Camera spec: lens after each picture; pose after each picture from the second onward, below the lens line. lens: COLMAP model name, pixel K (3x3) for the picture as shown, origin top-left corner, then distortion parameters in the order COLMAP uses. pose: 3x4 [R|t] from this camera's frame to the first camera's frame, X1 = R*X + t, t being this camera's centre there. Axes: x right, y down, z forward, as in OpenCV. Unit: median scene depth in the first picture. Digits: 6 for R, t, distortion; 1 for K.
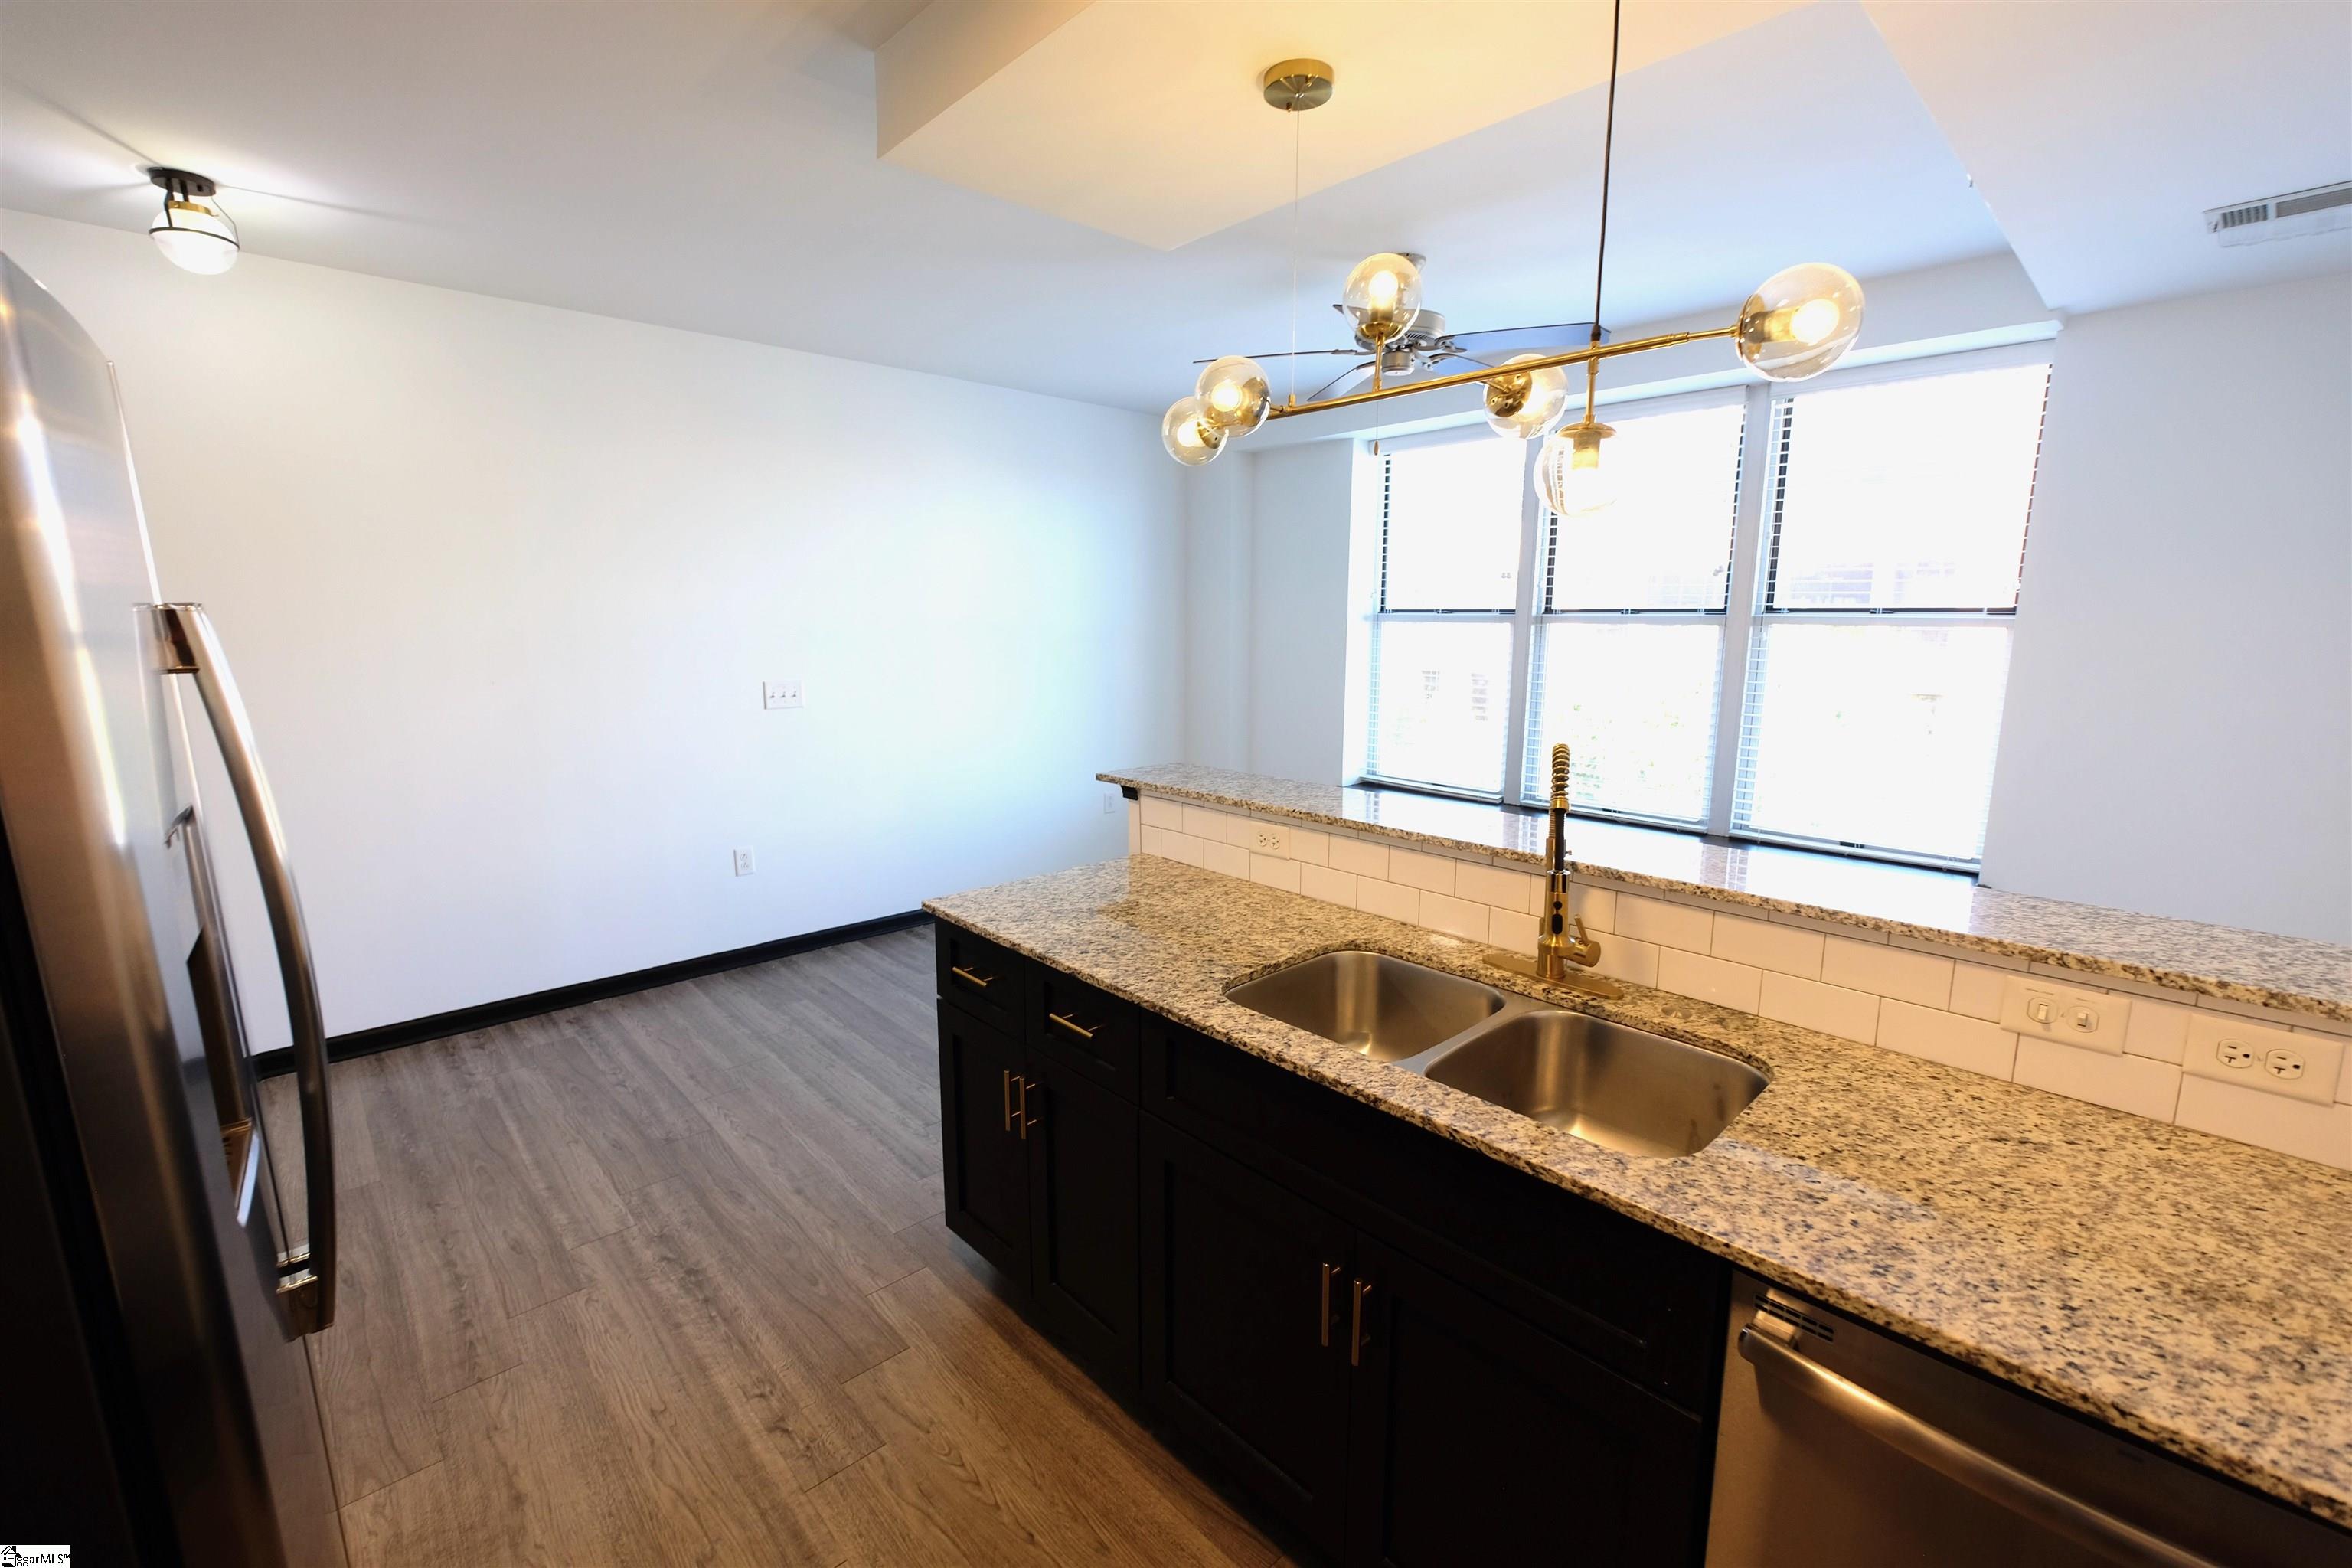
lens RADIAL K [[984.9, 0, 1179.8], [0, 984.9, 786.3], [0, 0, 1]] dist [-0.000991, -0.000586]
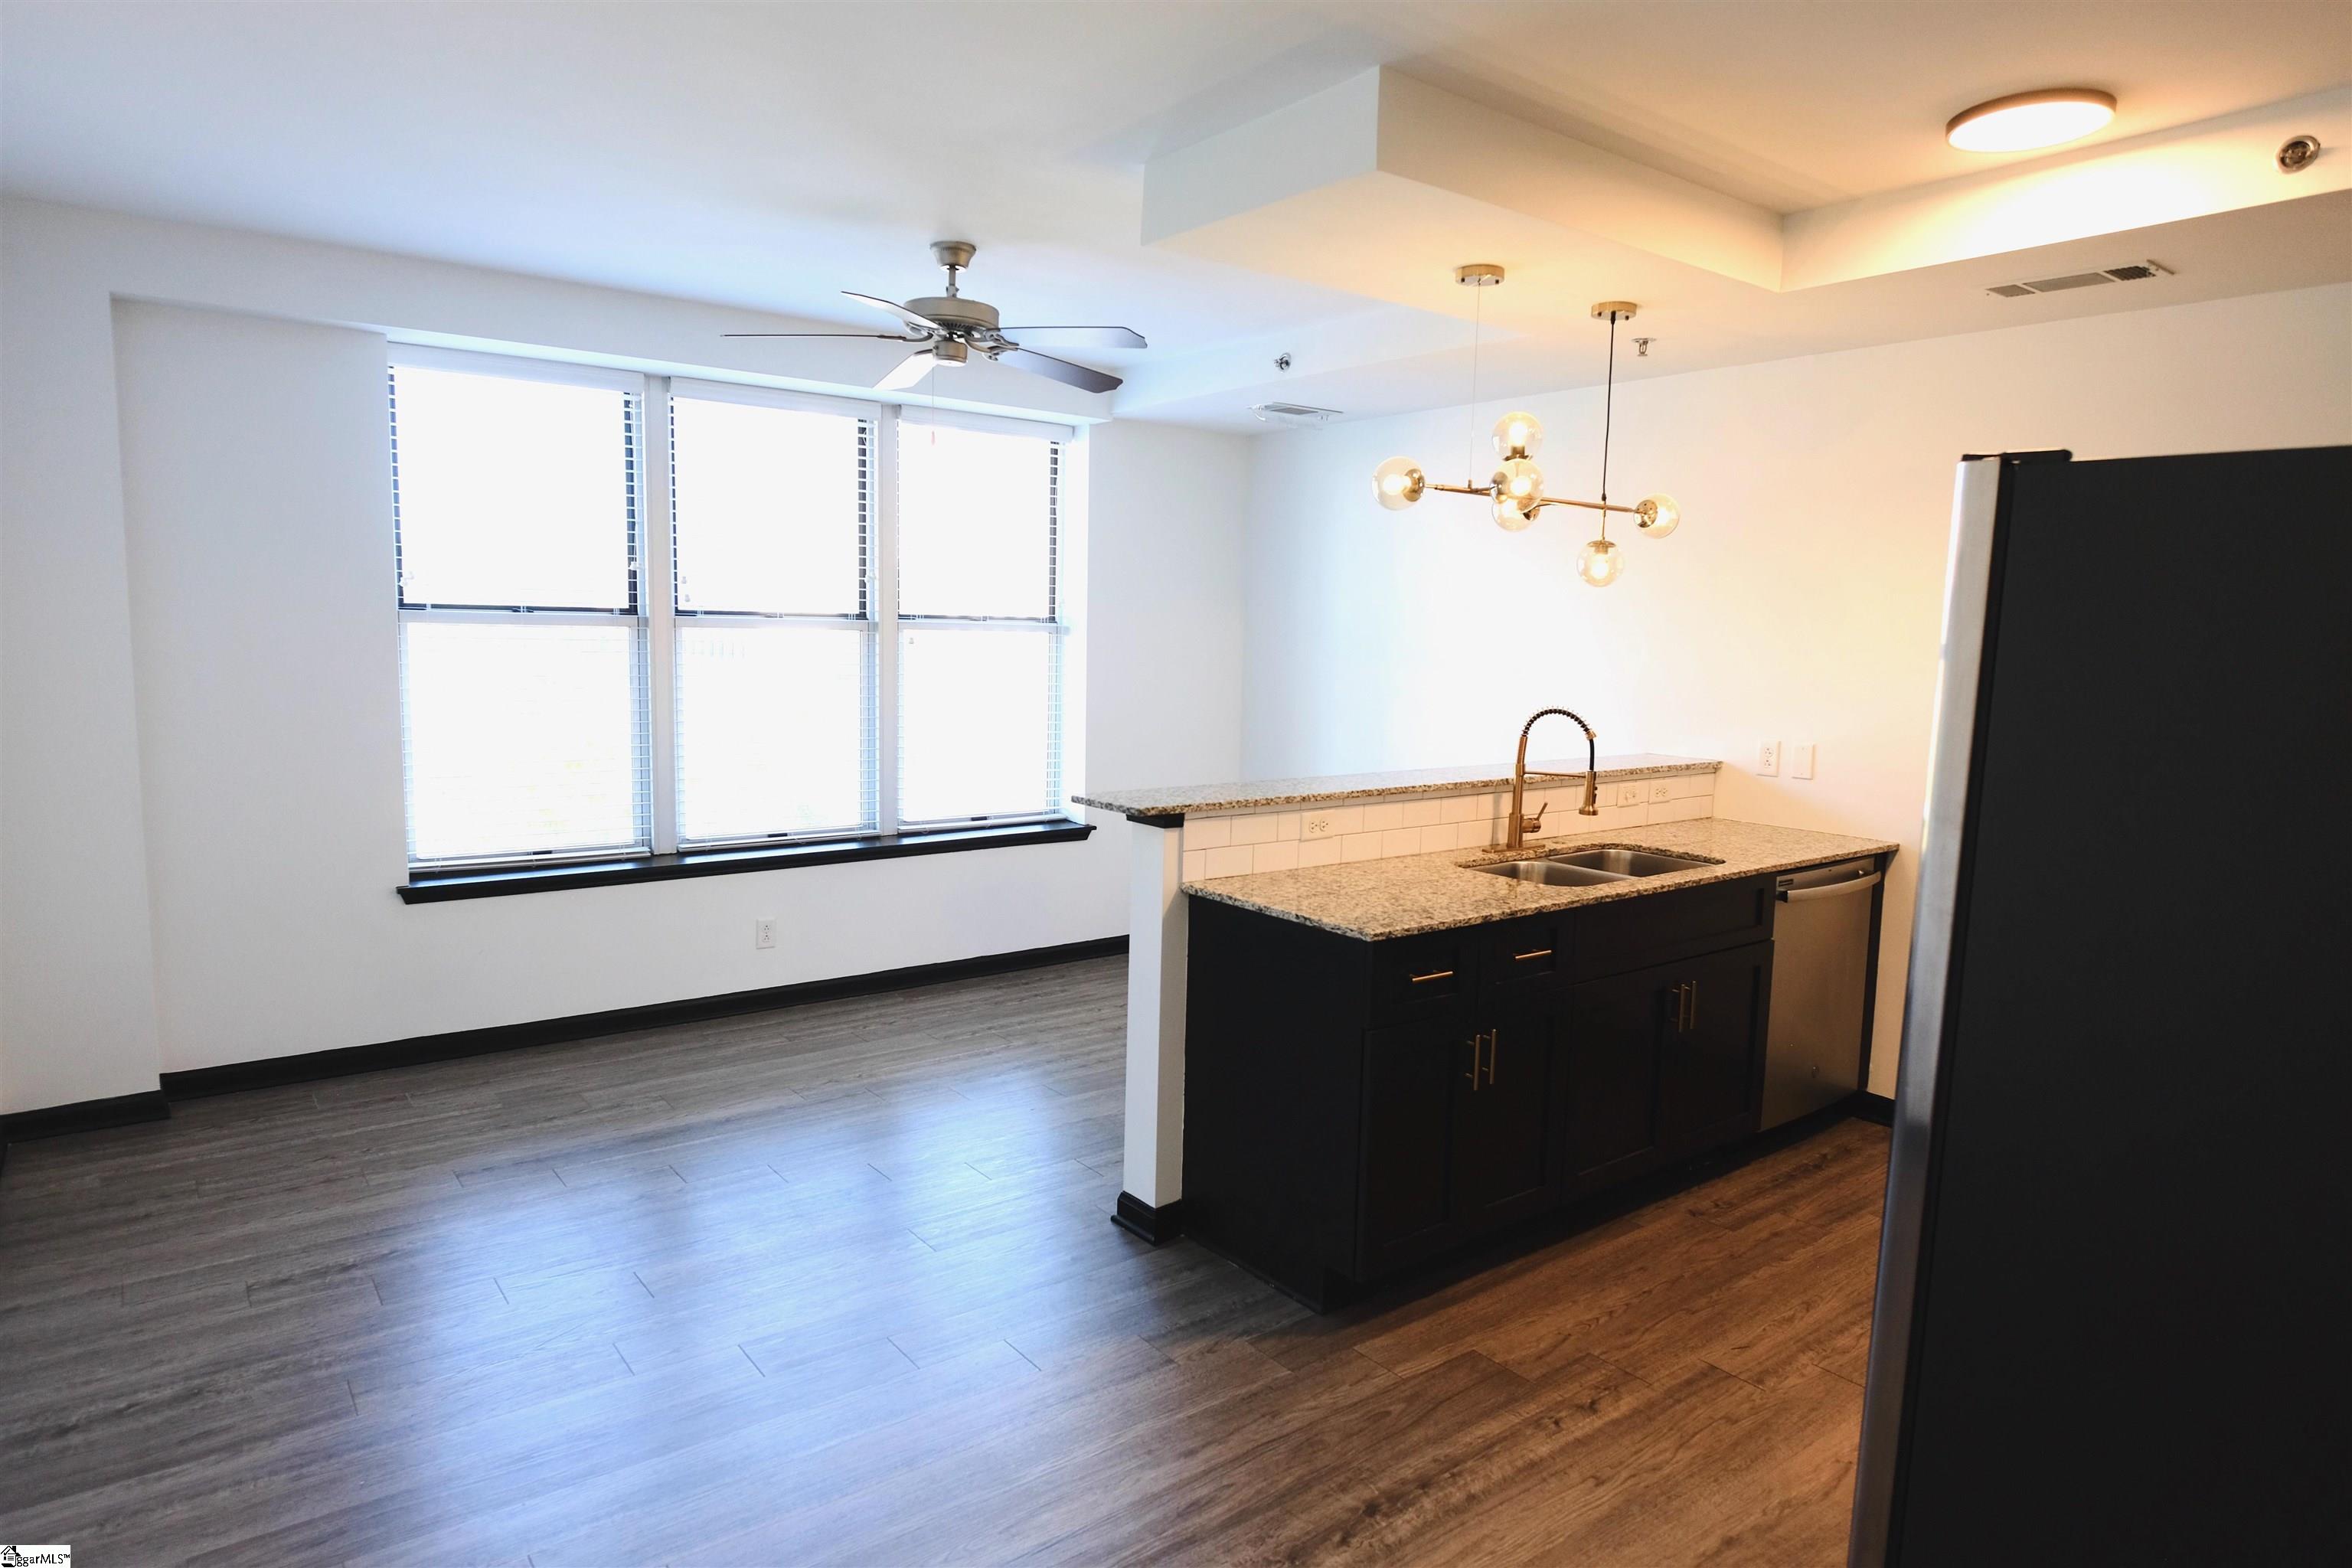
lens RADIAL K [[1379.4, 0, 1181.2], [0, 1379.4, 786.9], [0, 0, 1]] dist [-0.005880, -0.000002]
pose [[0.099064, -0.114648, 0.988454, -1.314309], [0.152196, 0.983399, 0.098809, -0.150506], [-0.983373, 0.140650, 0.114868, 0.840869]]
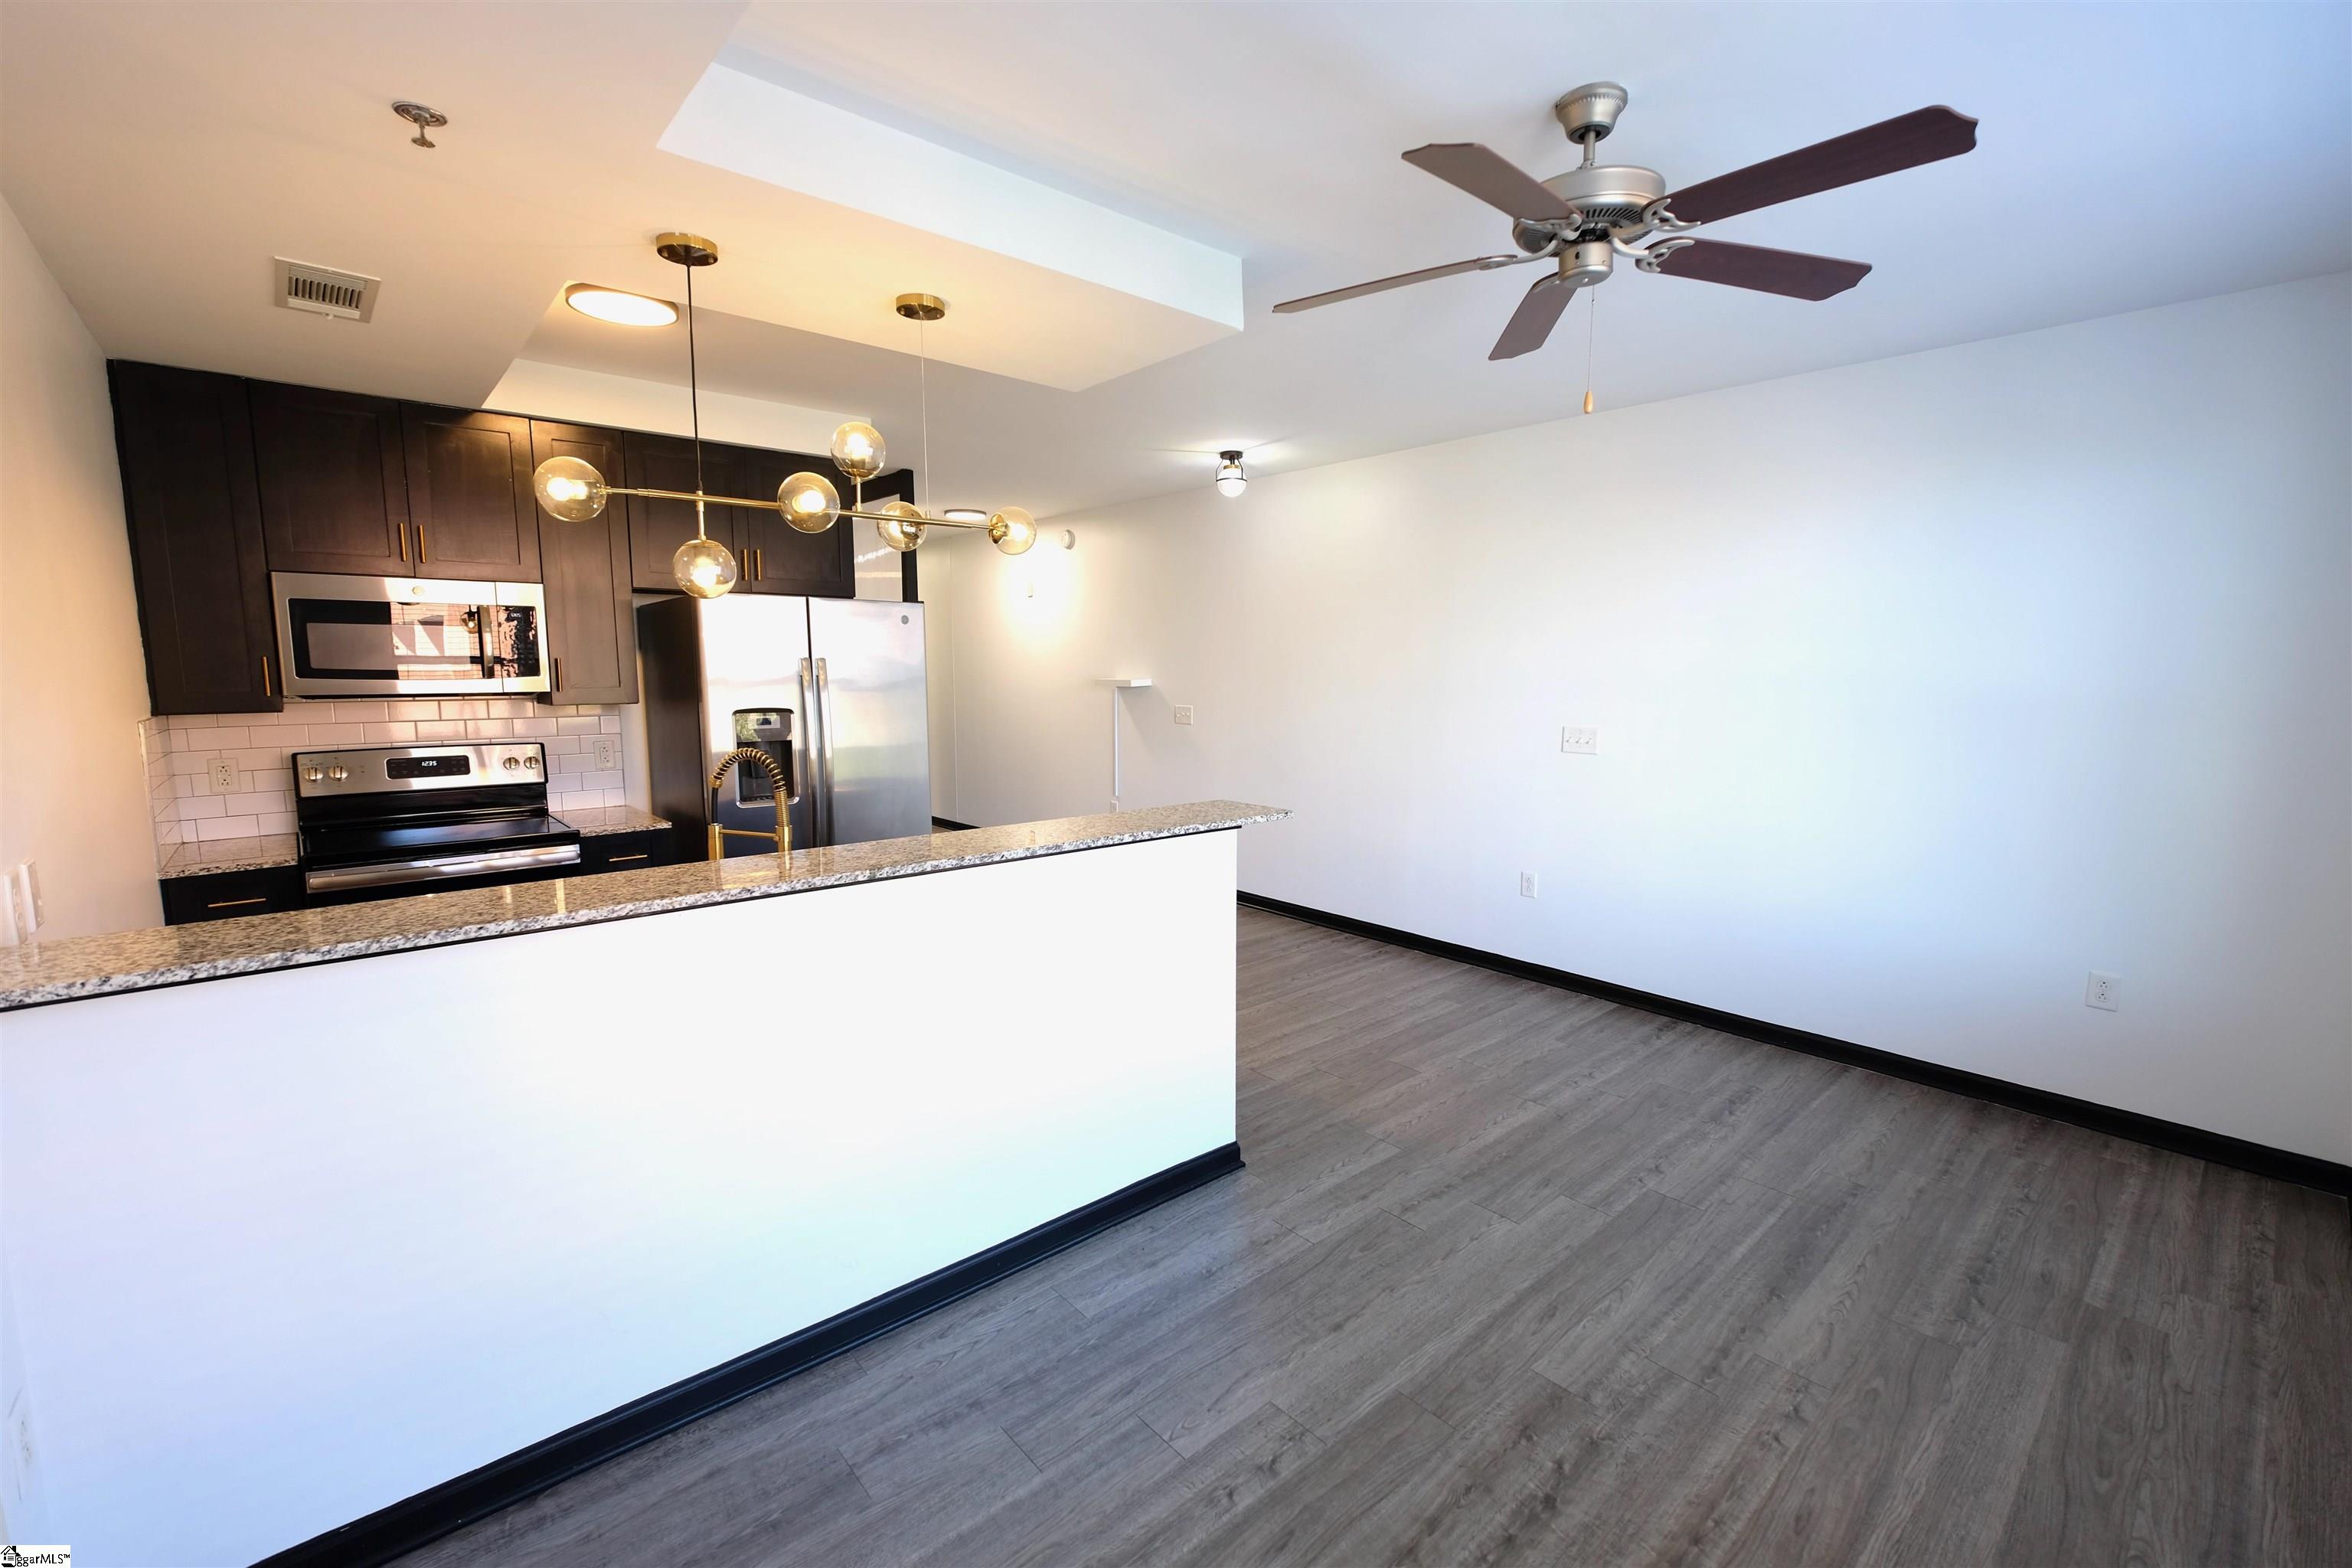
lens RADIAL K [[984.9, 0, 1179.8], [0, 984.9, 786.3], [0, 0, 1]] dist [-0.000991, -0.000586]
pose [[-0.025321, 0.124042, -0.991954, 1.078502], [-0.175777, 0.976260, 0.126566, -0.169862], [0.984104, 0.177567, -0.002916, 0.976808]]
